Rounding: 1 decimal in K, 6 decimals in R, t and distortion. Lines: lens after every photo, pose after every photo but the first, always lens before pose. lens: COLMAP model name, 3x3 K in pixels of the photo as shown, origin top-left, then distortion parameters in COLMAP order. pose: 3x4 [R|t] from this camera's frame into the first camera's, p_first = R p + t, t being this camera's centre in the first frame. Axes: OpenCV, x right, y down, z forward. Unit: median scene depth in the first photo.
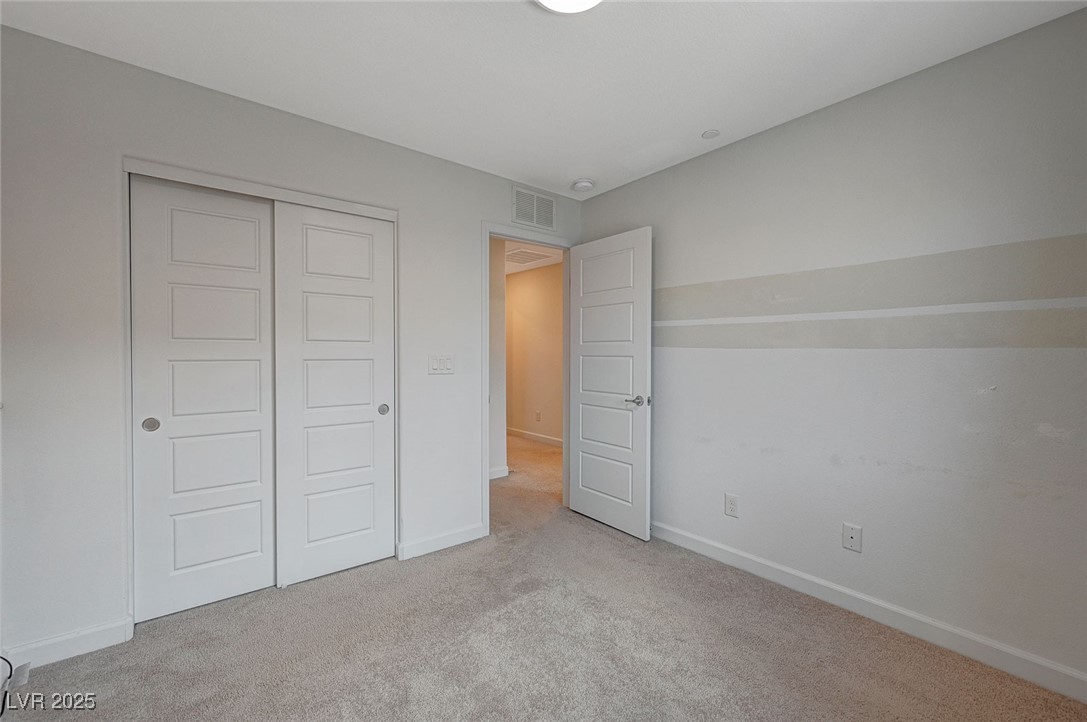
lens RADIAL K [[444.8, 0, 541.2], [0, 444.8, 363.3], [0, 0, 1]] dist [-0.001137, -0.000171]
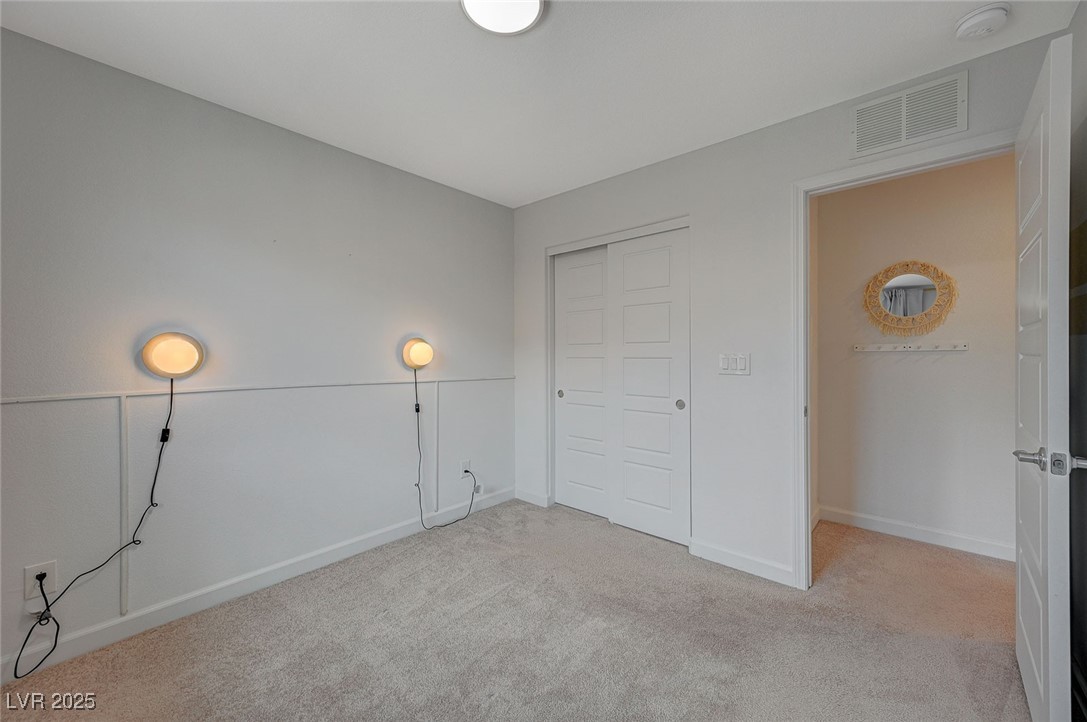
lens RADIAL K [[424.9, 0, 543.5], [0, 424.9, 361.0], [0, 0, 1]] dist [0.000175, 0.000039]
pose [[0.165773, 0.013273, -0.986075, 0.598414], [-0.016641, 0.999805, 0.010660, -0.006818], [0.986023, 0.014642, 0.165962, 0.502460]]
